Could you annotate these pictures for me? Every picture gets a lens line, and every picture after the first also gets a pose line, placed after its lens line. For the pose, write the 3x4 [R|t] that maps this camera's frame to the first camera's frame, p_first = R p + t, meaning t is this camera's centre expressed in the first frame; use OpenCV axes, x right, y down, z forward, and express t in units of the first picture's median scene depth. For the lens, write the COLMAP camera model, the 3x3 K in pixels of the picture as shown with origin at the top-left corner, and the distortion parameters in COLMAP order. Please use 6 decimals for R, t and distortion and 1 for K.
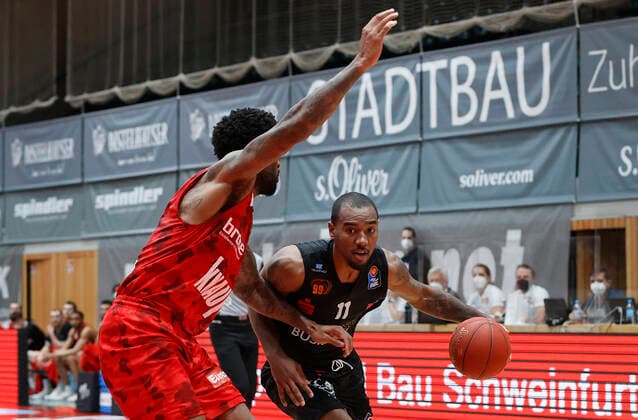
lens RADIAL K [[2283.8, 0, 318.7], [0, 2283.8, 213.4], [0, 0, 1]] dist [-0.457433, 0.000000]
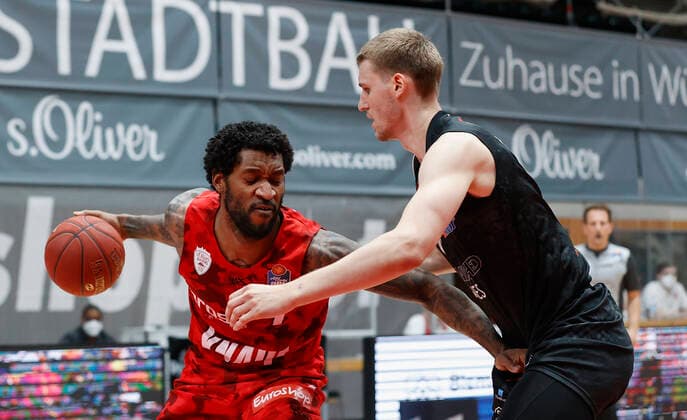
lens RADIAL K [[2002.7, 0, 343.0], [0, 2002.7, 208.7], [0, 0, 1]] dist [-0.333290, 0.000000]
pose [[-0.132246, 0.056463, 0.989607, -0.732586], [-0.025698, 0.997845, -0.060367, 0.053530], [-0.990884, -0.033414, -0.130510, 1.193043]]
